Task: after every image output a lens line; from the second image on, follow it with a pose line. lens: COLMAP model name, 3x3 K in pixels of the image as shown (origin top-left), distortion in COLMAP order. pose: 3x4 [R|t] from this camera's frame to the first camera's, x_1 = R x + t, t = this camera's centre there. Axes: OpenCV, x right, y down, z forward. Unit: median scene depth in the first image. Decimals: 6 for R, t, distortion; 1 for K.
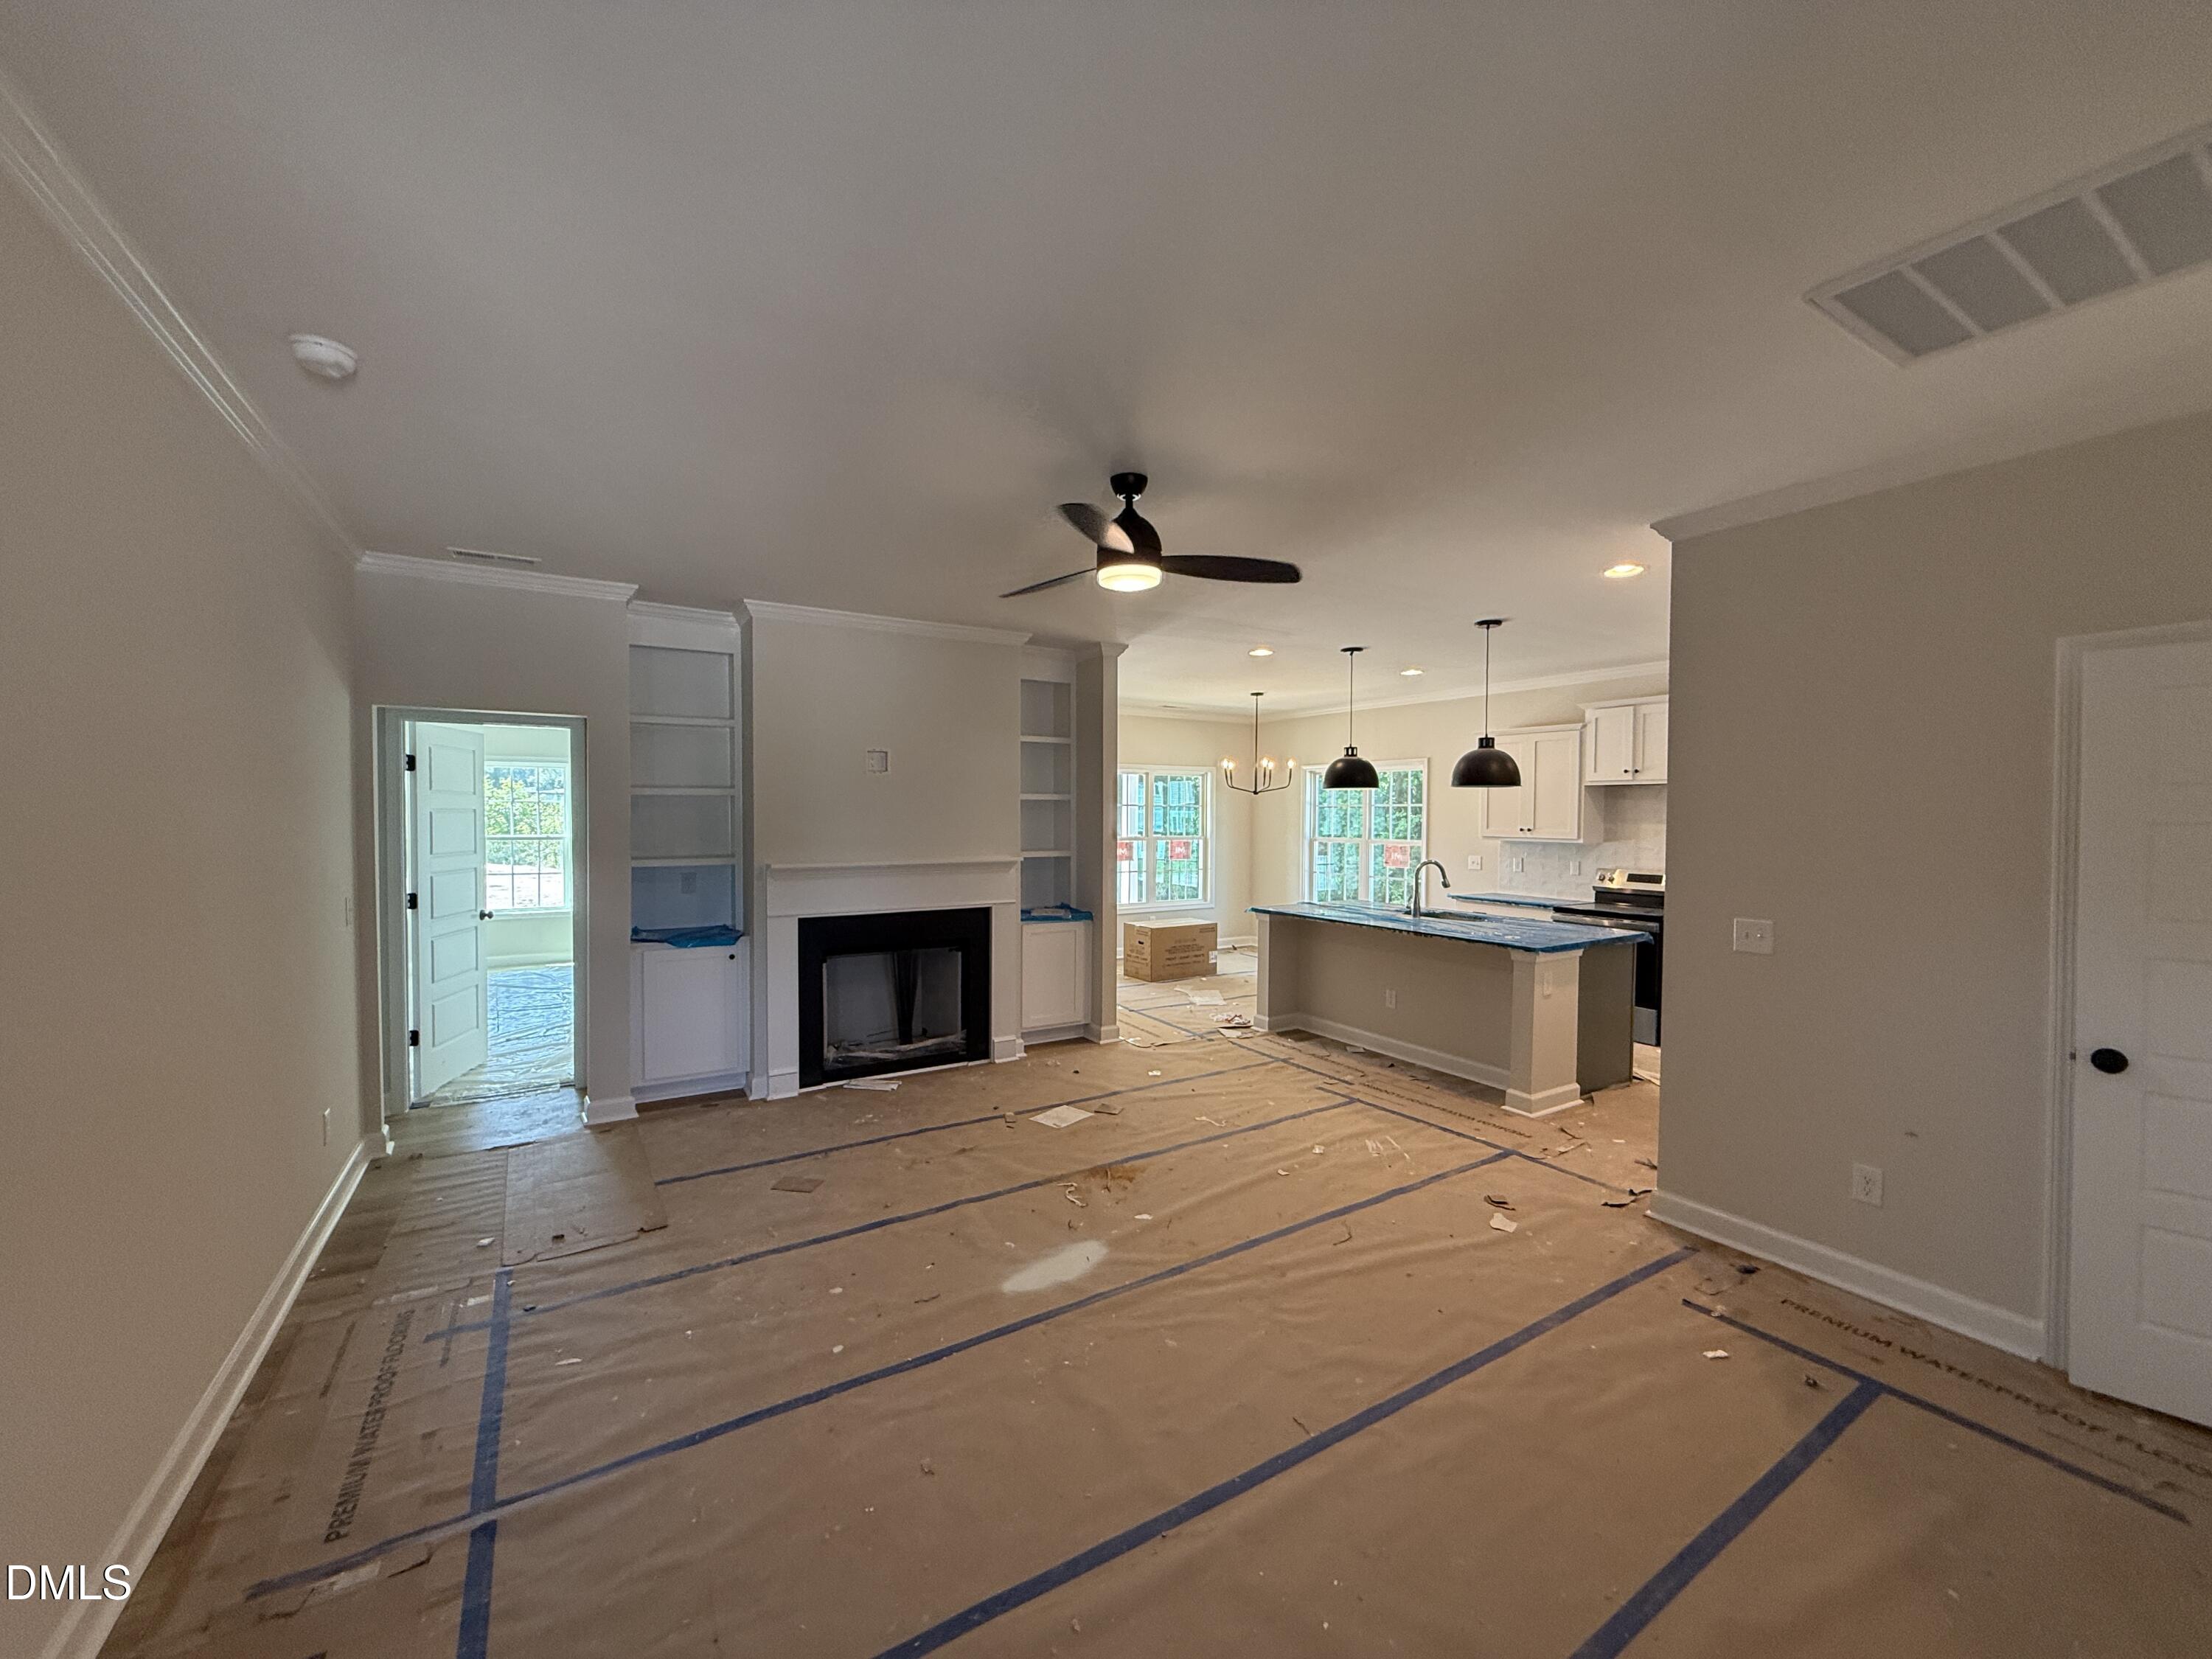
lens RADIAL K [[873.9, 0, 1100.7], [0, 873.9, 833.8], [0, 0, 1]] dist [0.002556, -0.000872]
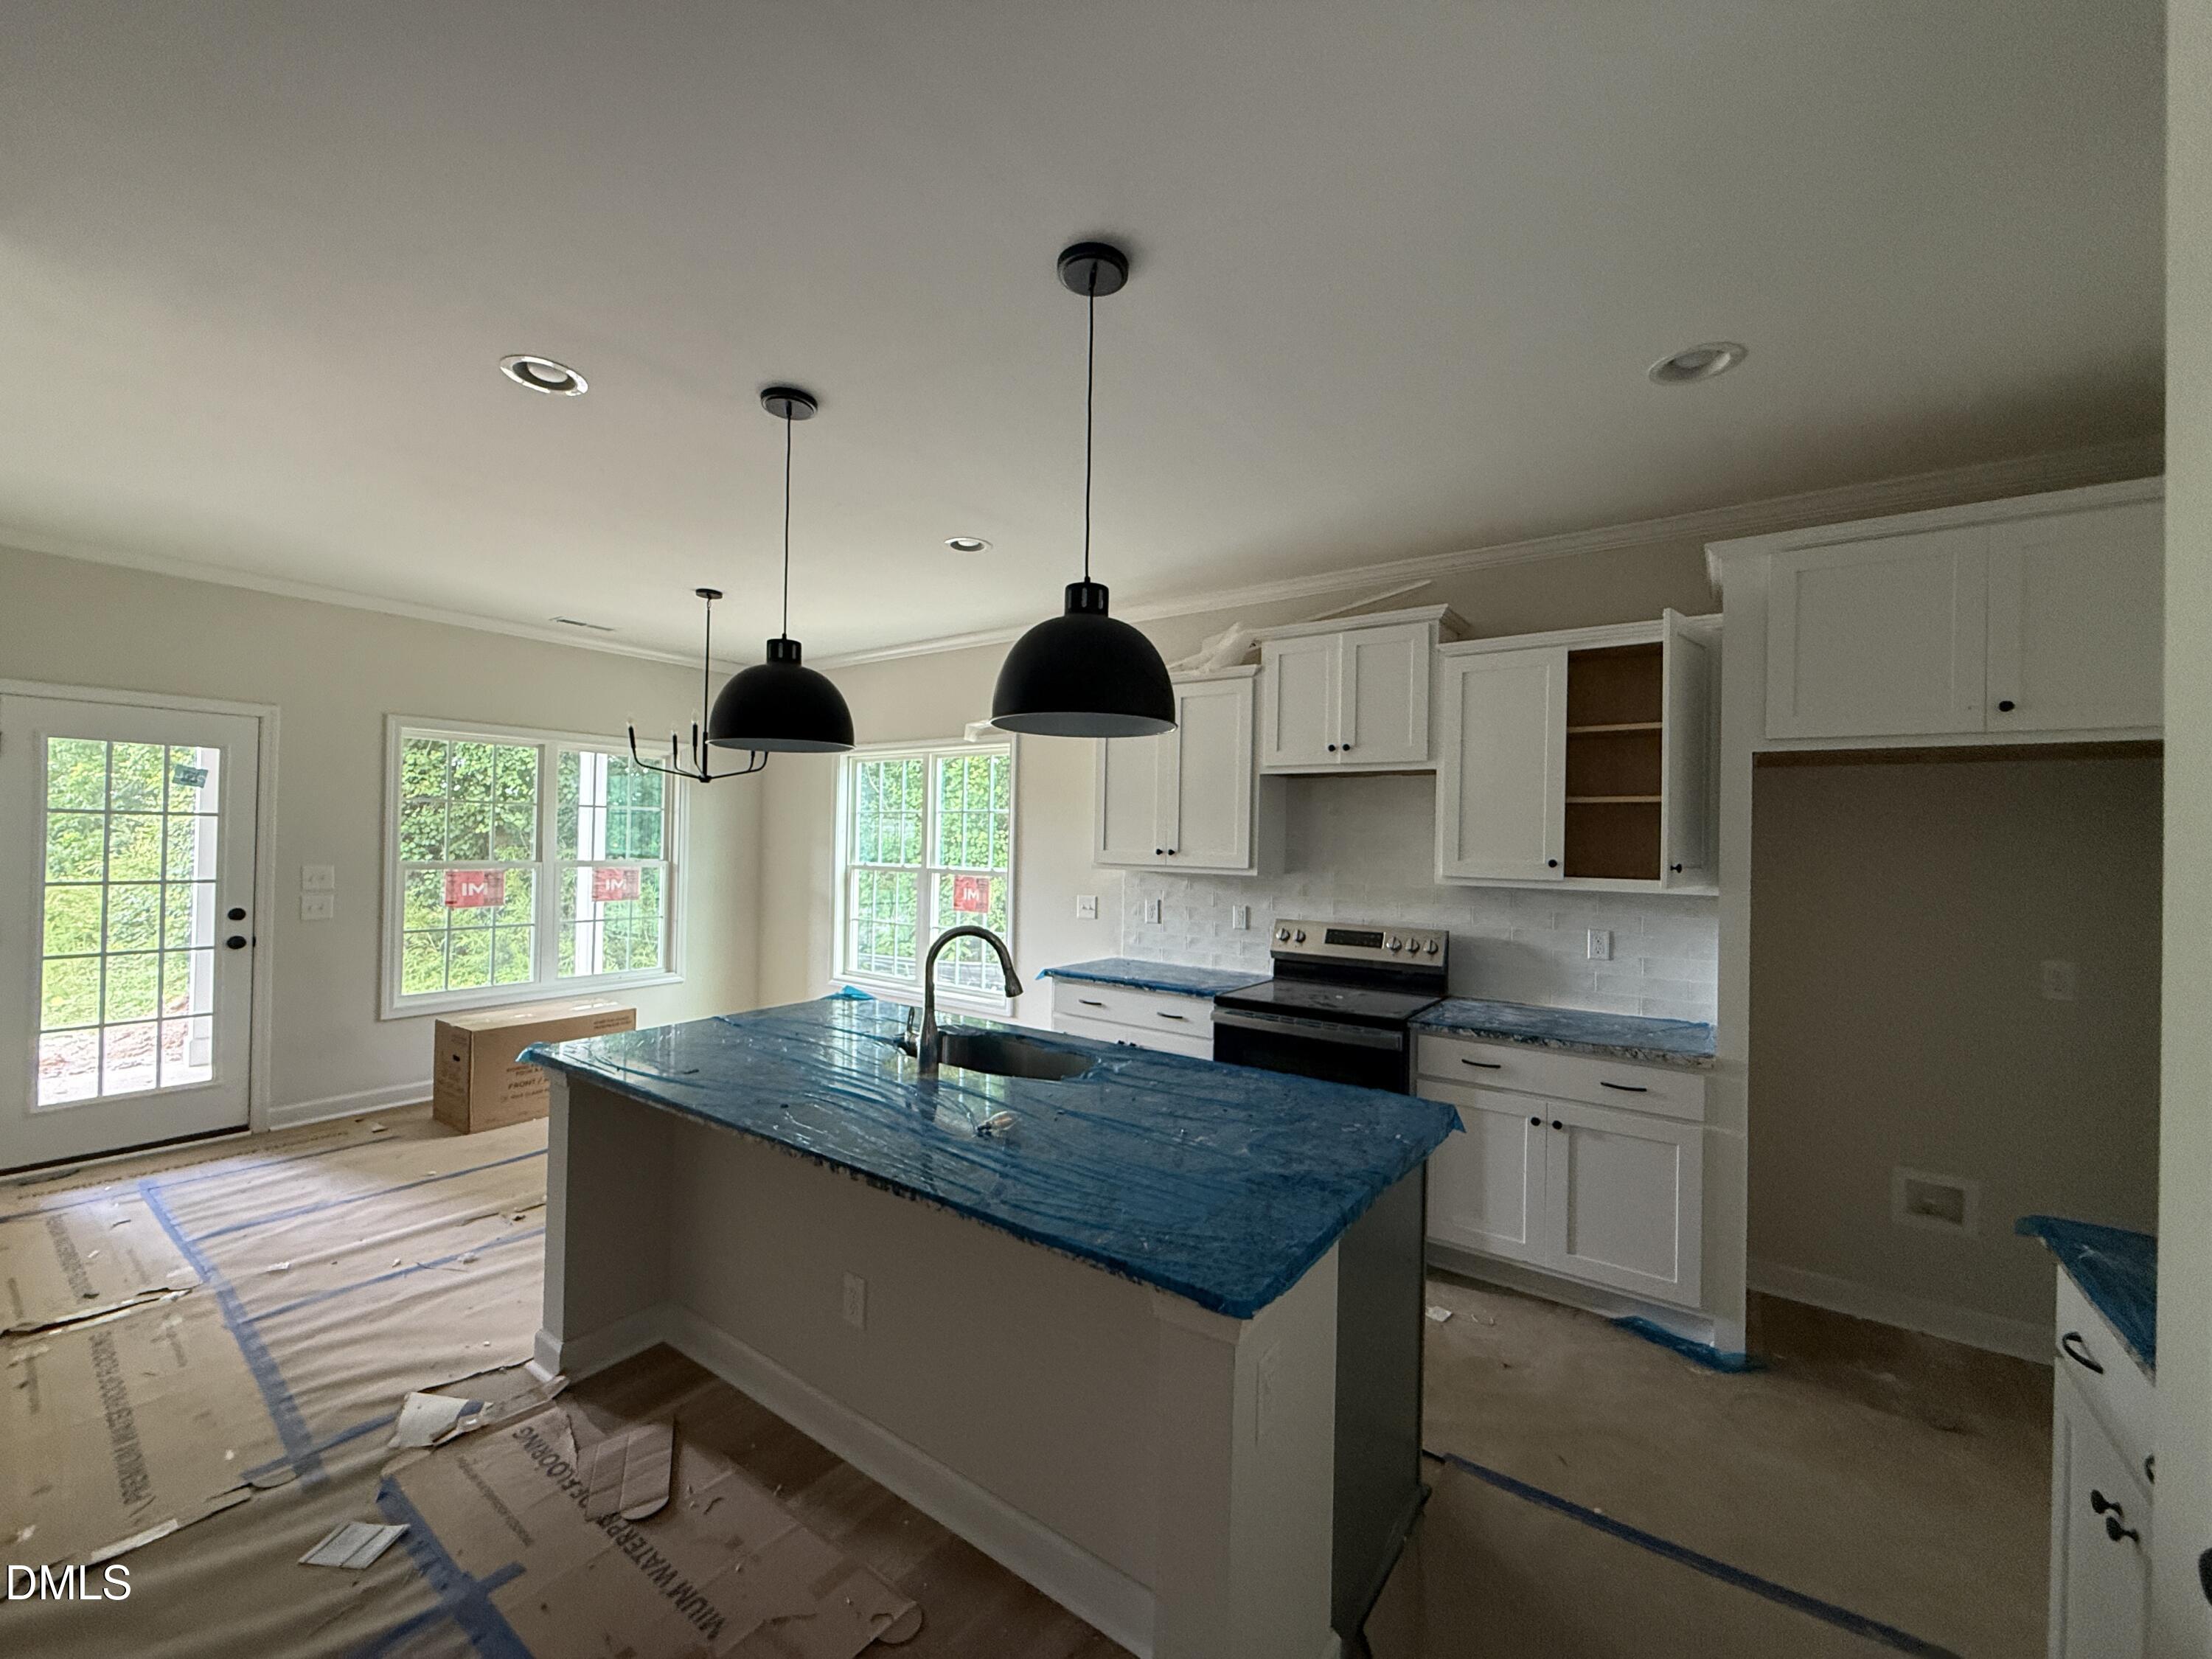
lens RADIAL K [[873.9, 0, 1097.4], [0, 873.9, 829.8], [0, 0, 1]] dist [0.002556, -0.000872]
pose [[0.923181, 0.016842, 0.383995, 0.324846], [-0.005125, 0.999490, -0.031518, -0.000986], [-0.384330, 0.027129, 0.922797, 0.705816]]
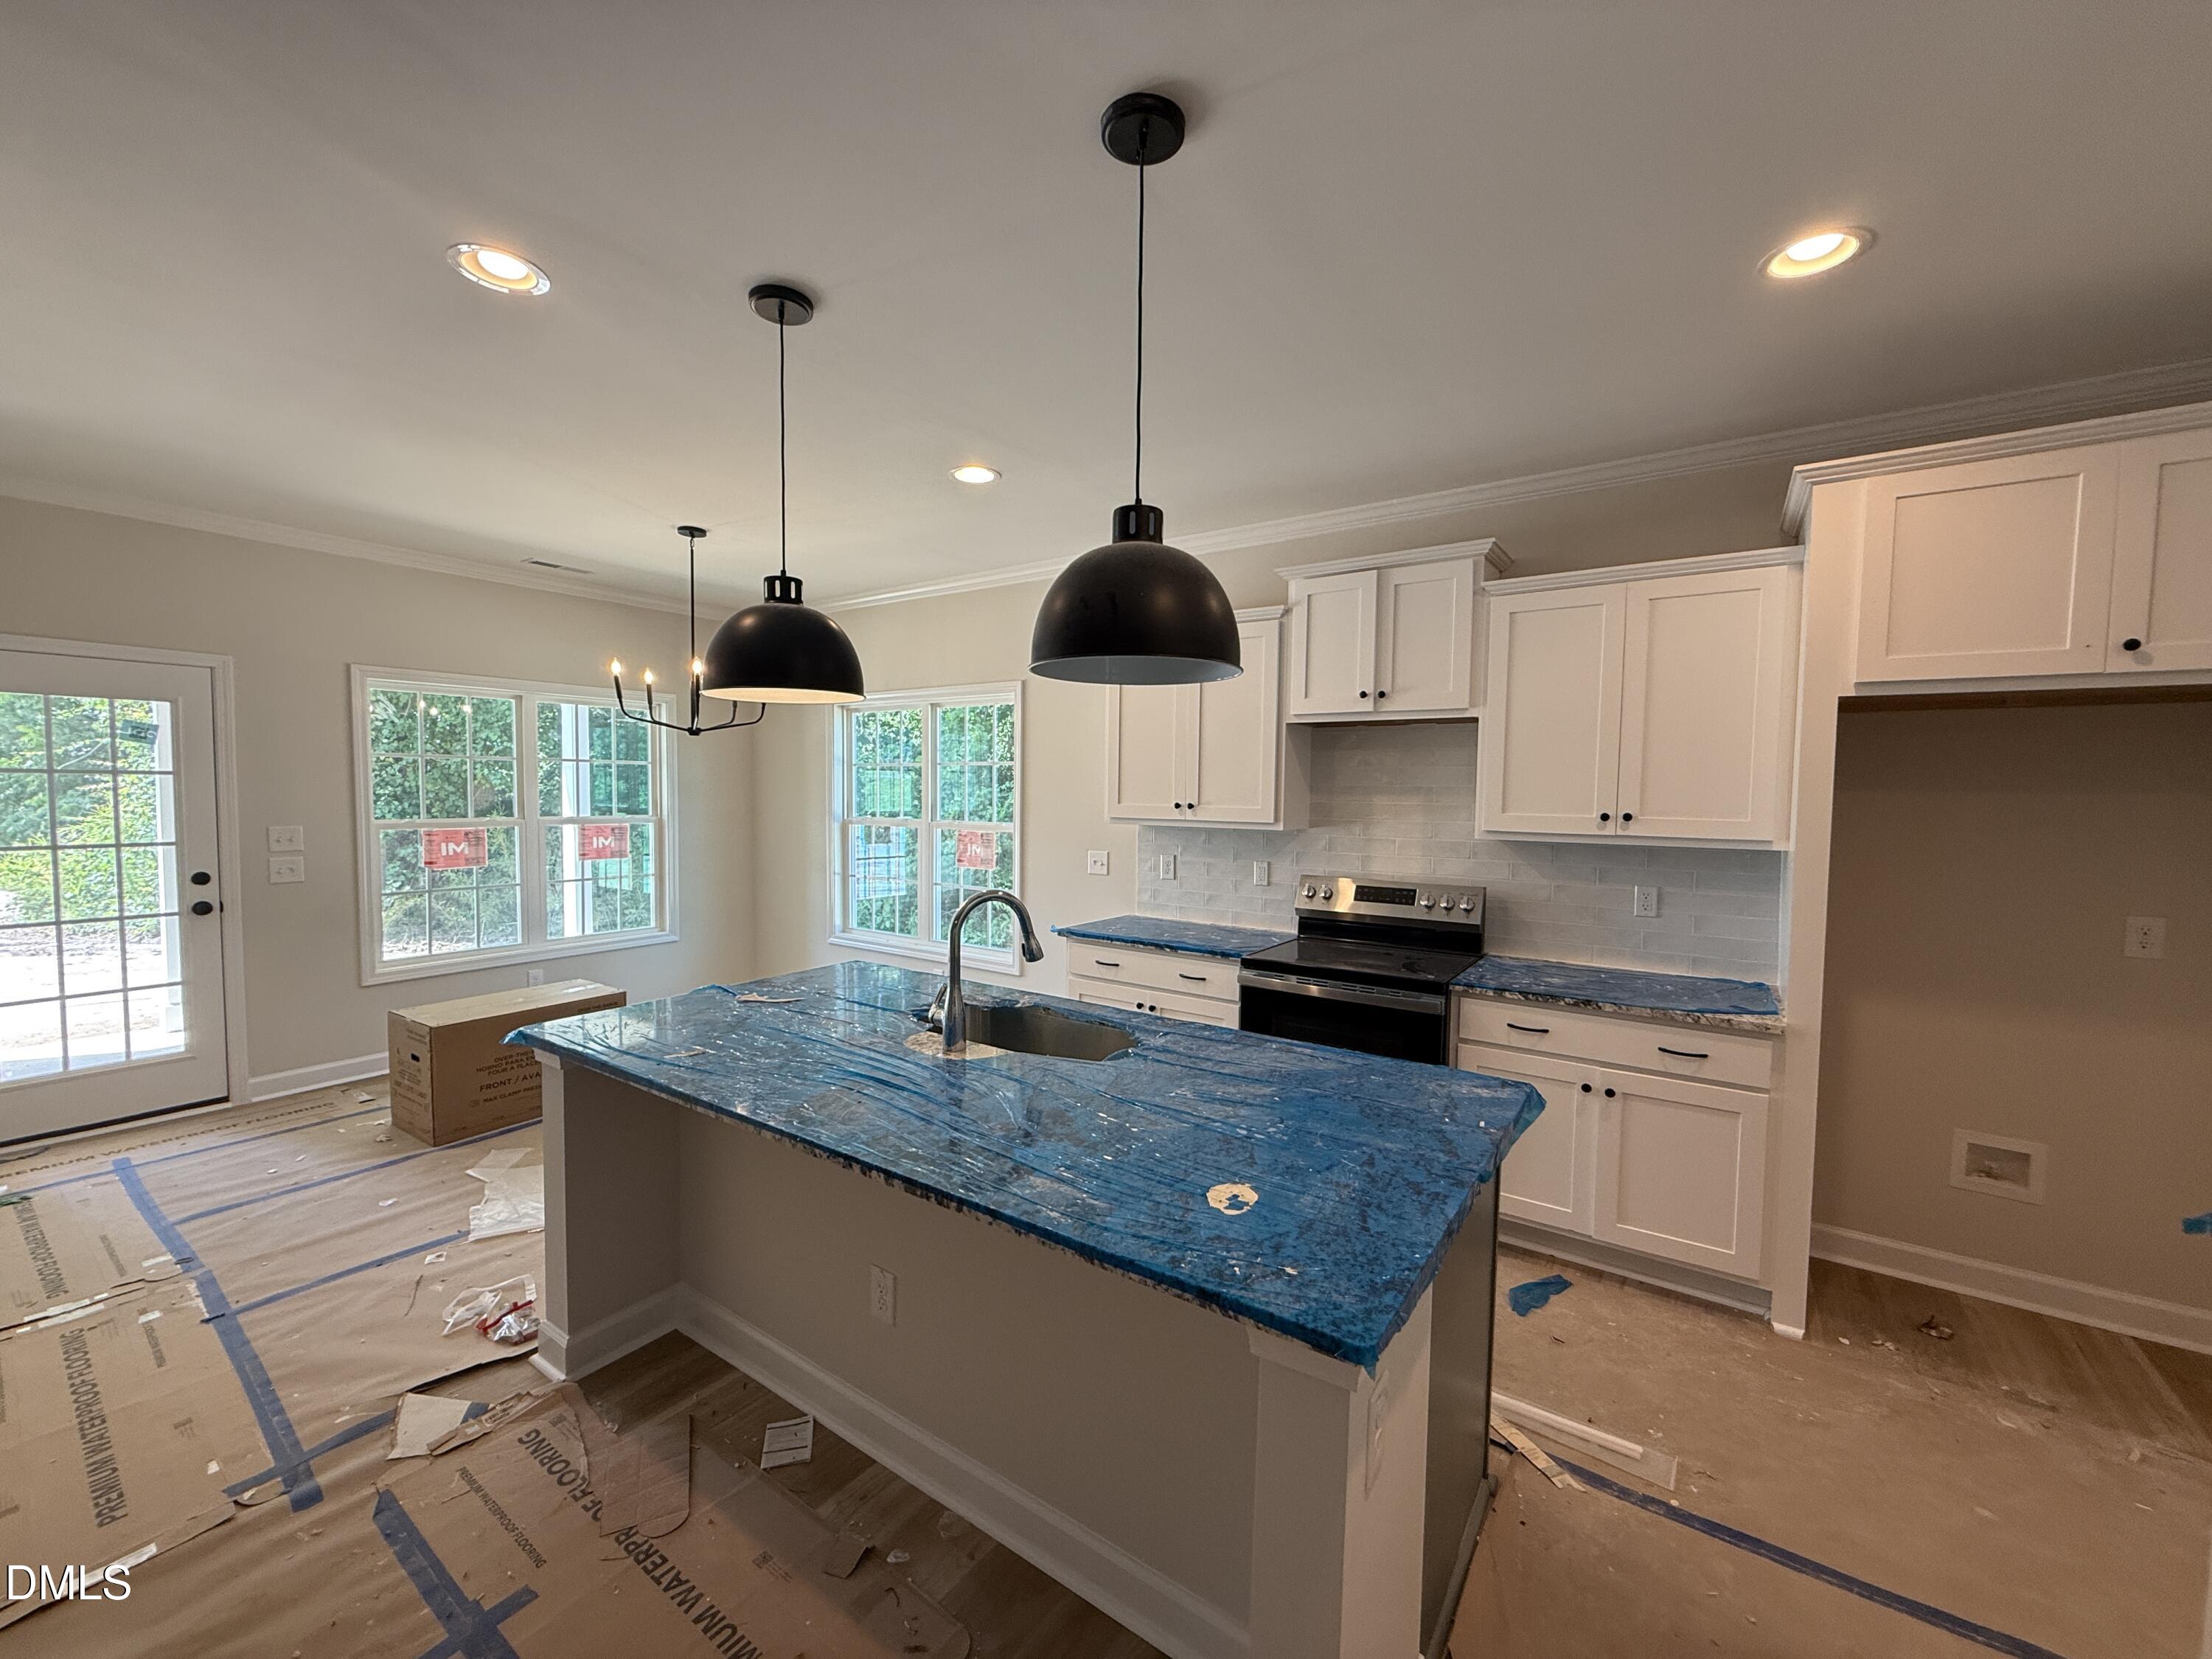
lens RADIAL K [[873.9, 0, 1096.9], [0, 873.9, 829.3], [0, 0, 1]] dist [0.002556, -0.000872]
pose [[0.918246, -0.012480, 0.395813, 0.318314], [0.002097, 0.999643, 0.026655, -0.006289], [-0.396004, -0.023646, 0.917944, 0.752228]]
